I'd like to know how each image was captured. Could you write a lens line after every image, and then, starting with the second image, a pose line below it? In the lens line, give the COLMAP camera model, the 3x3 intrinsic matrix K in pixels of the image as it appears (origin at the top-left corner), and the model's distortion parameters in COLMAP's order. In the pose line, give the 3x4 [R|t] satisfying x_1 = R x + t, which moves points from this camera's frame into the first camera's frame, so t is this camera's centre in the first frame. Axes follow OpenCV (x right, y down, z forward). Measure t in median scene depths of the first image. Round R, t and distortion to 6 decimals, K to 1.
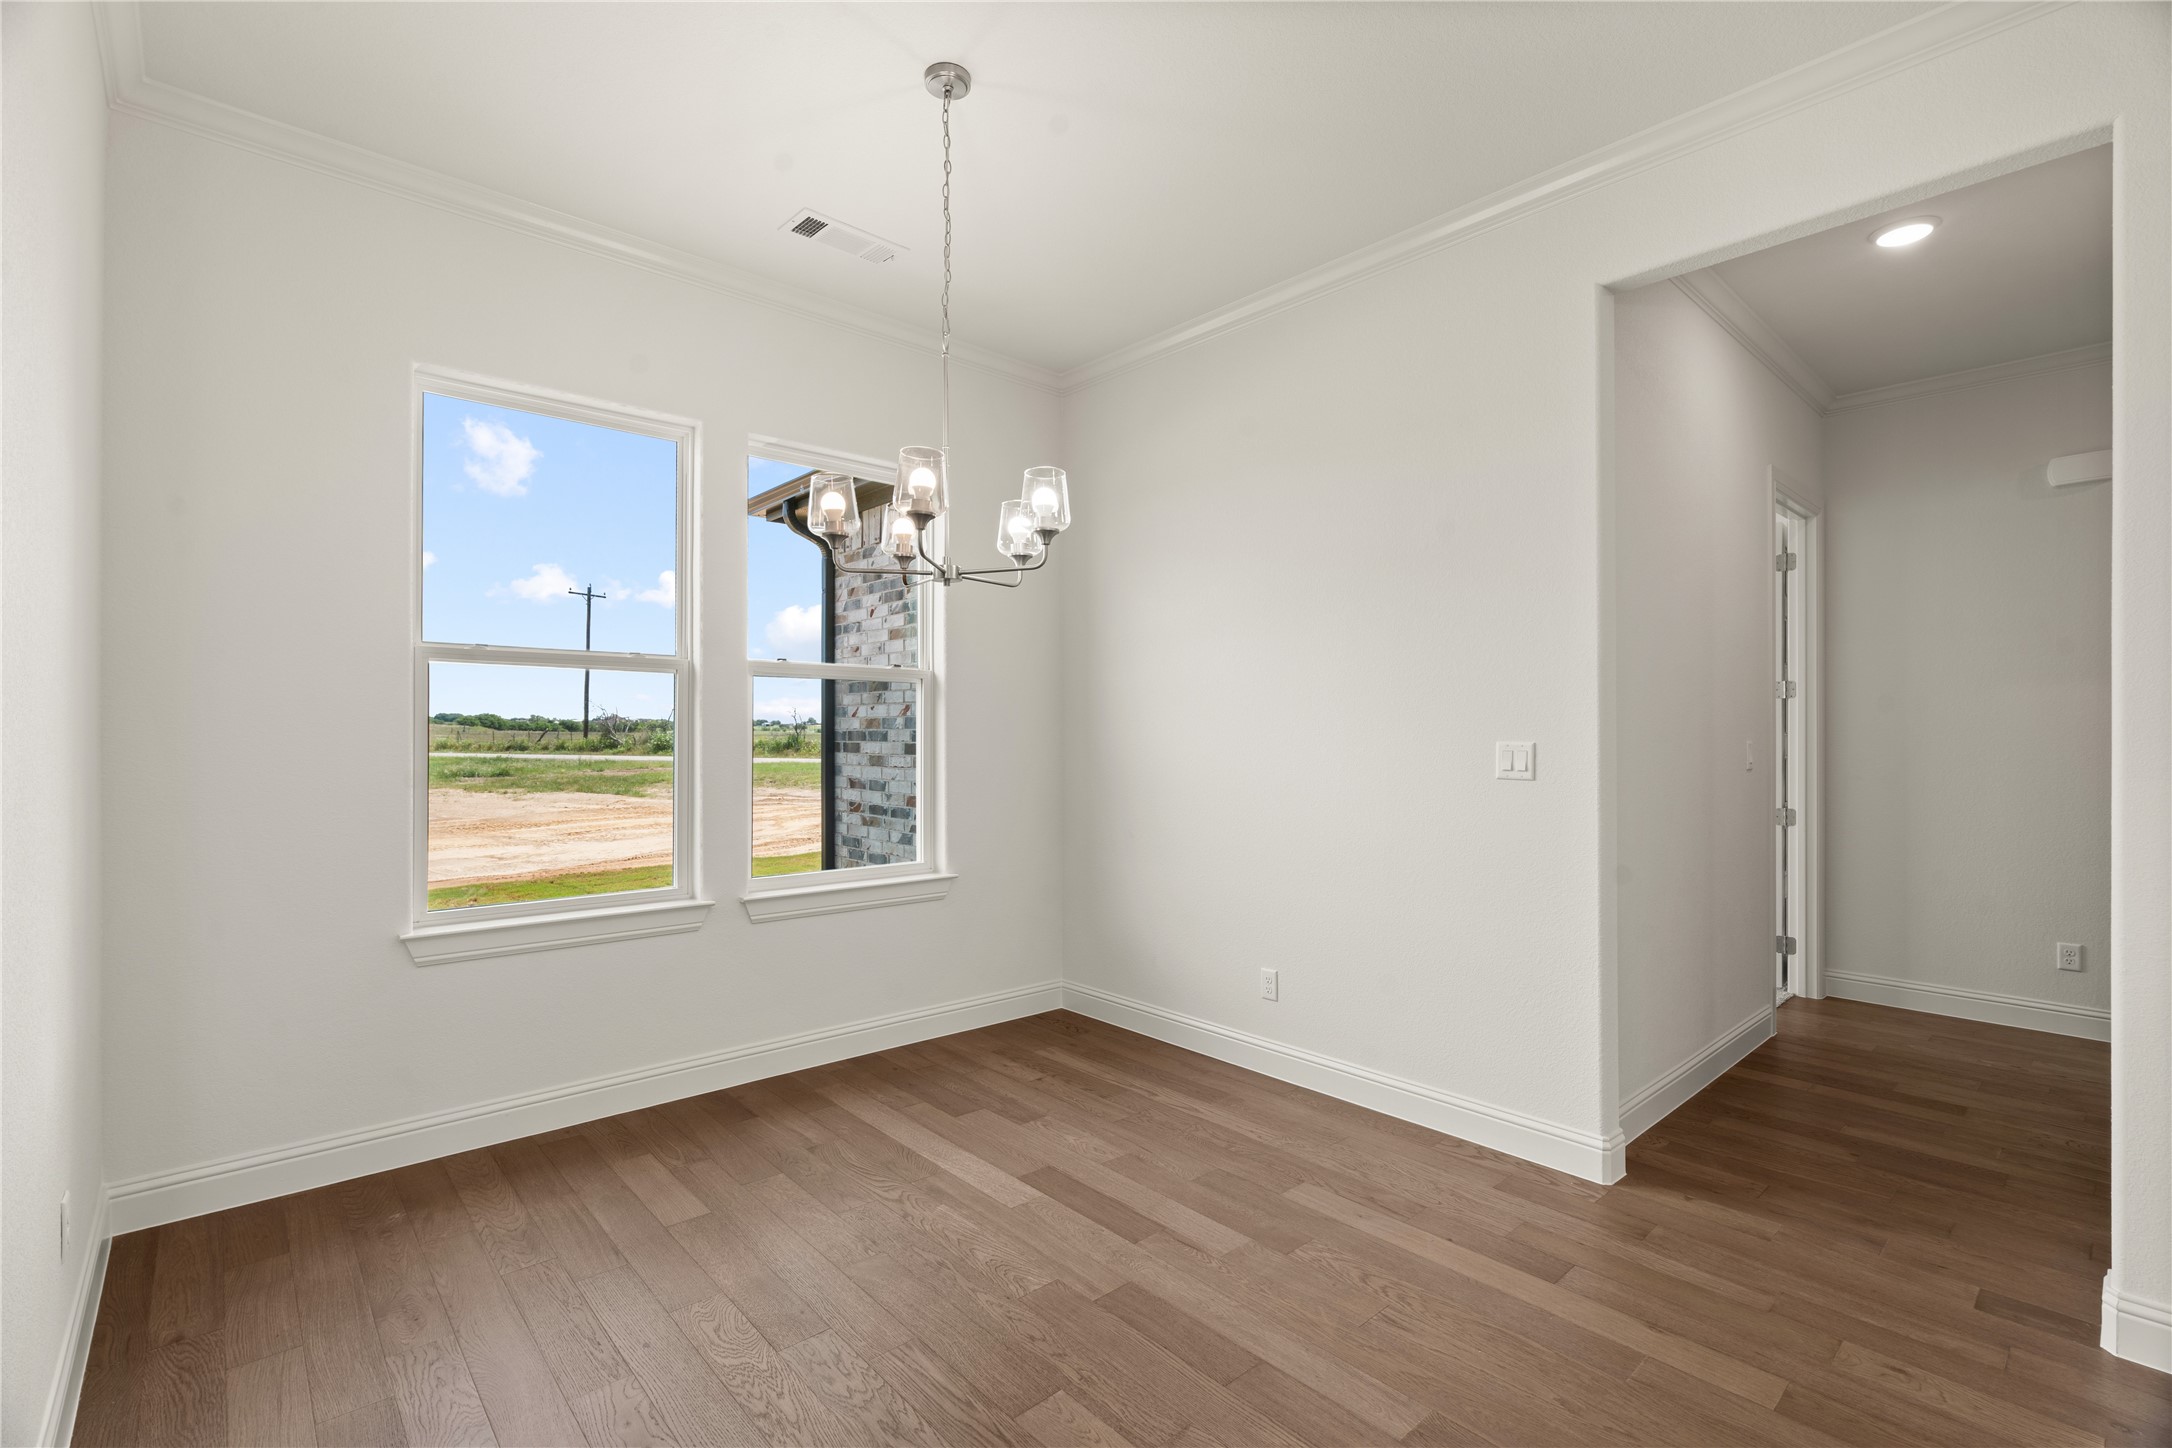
lens RADIAL K [[970.7, 0, 1090.3], [0, 970.7, 722.7], [0, 0, 1]] dist [0.002482, 0.000158]
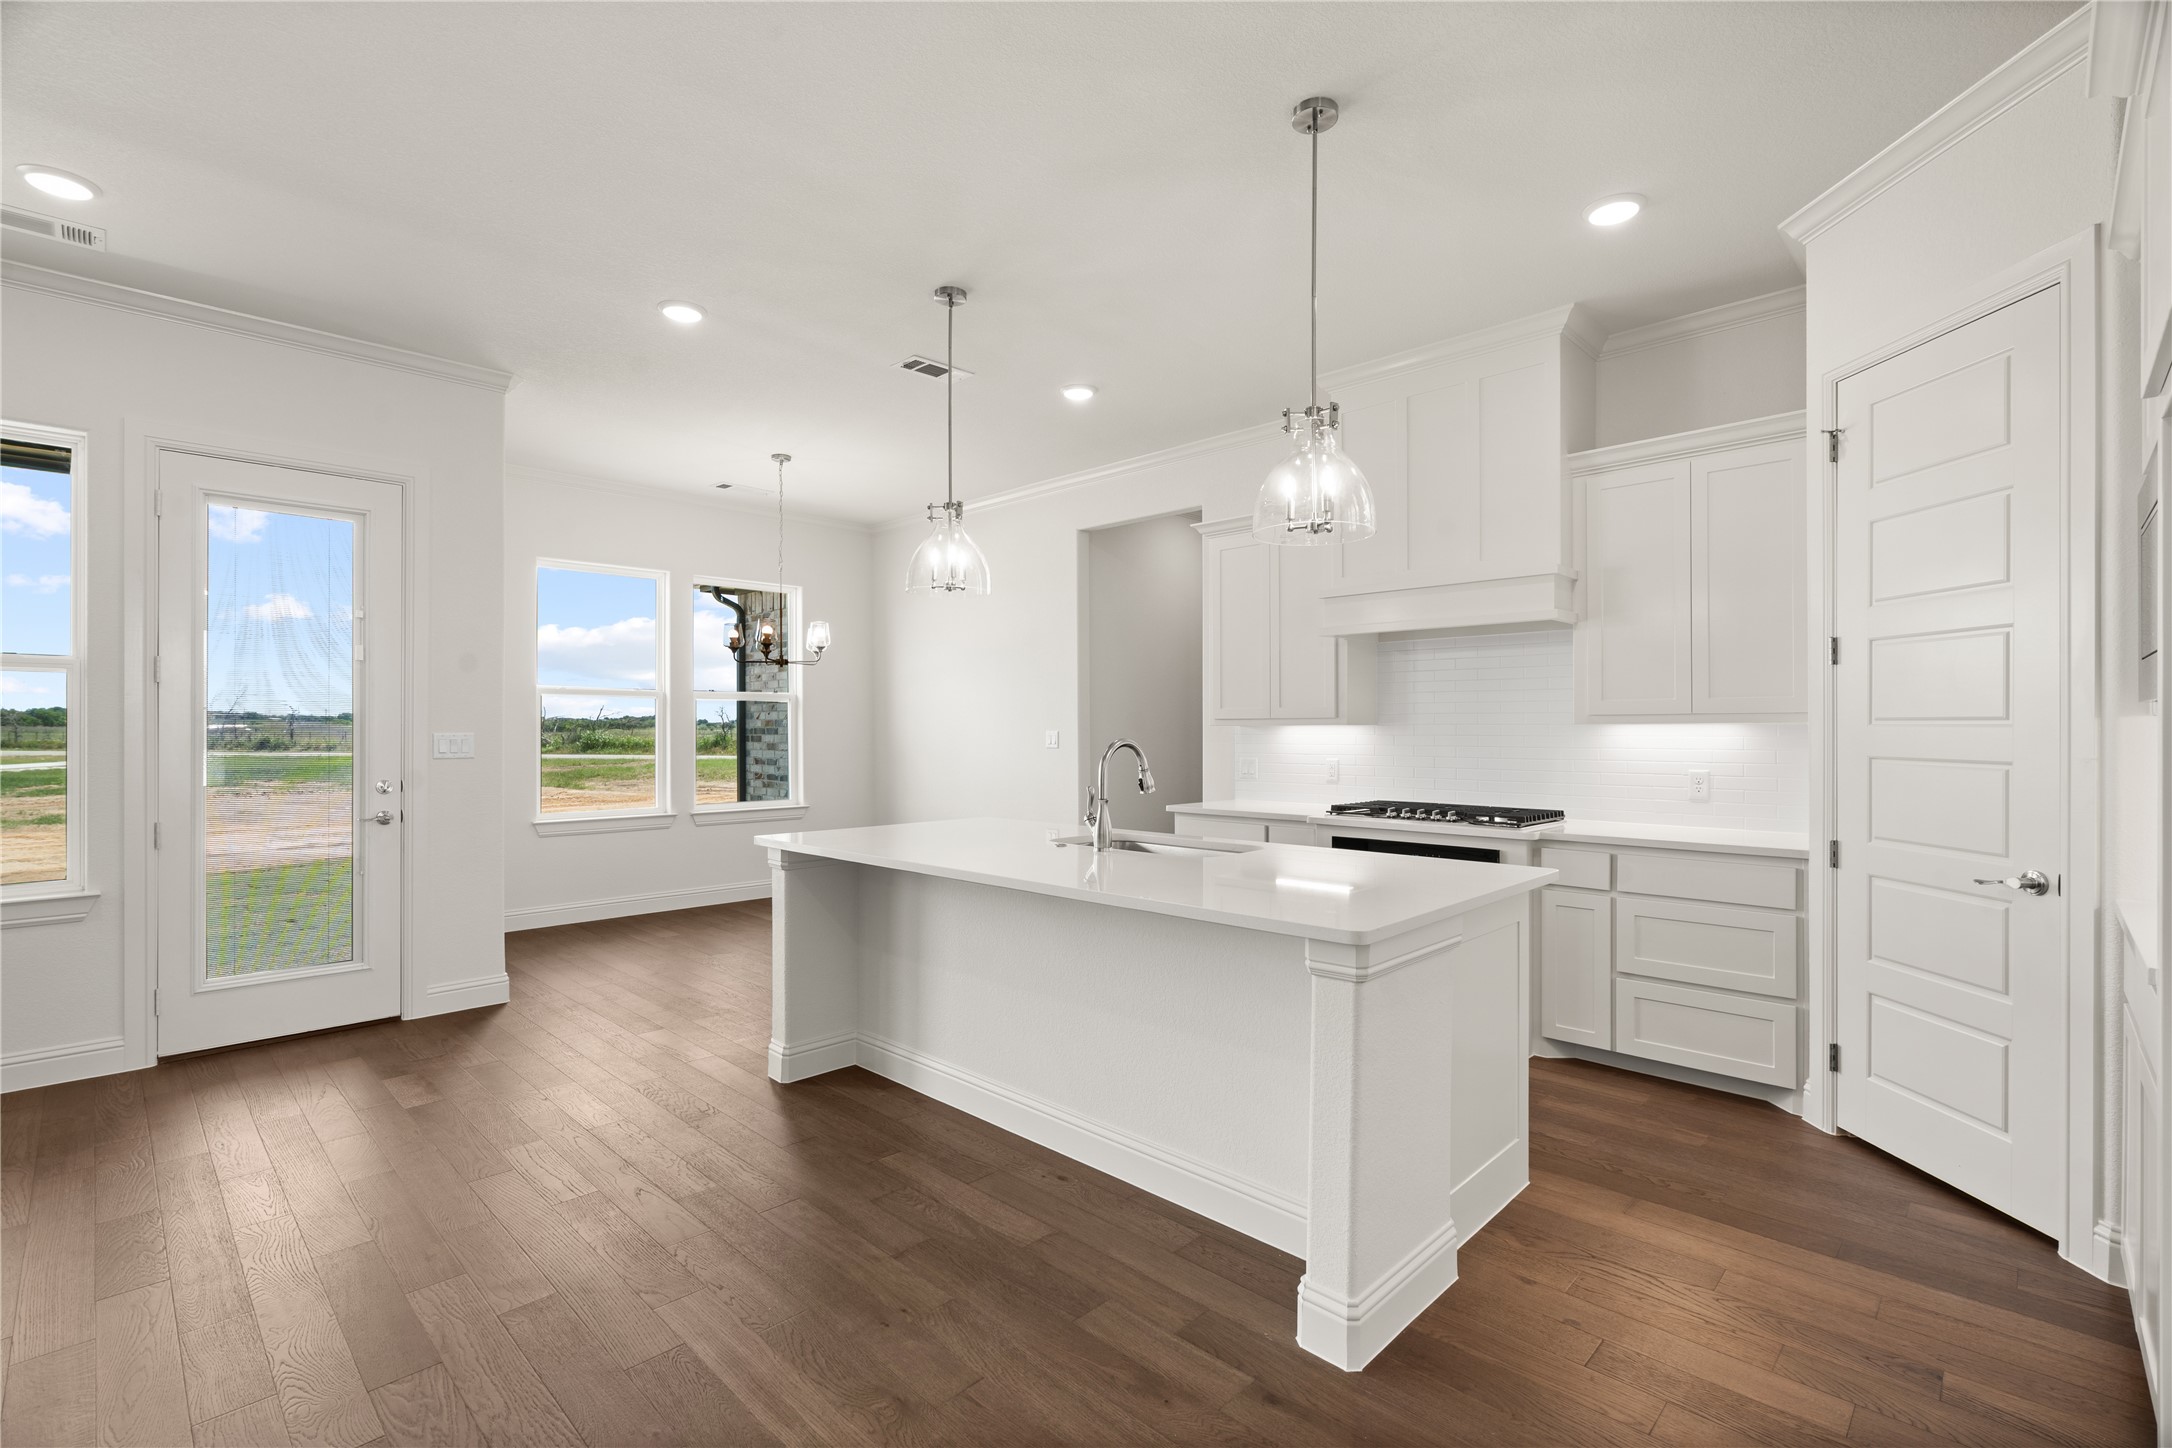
lens RADIAL K [[970.7, 0, 1081.1], [0, 970.7, 739.0], [0, 0, 1]] dist [0.002482, 0.000158]
pose [[0.998317, 0.000967, 0.057992, 0.098996], [-0.001918, 0.999865, 0.016343, -0.000347], [-0.057968, -0.016427, 0.998183, -0.316381]]
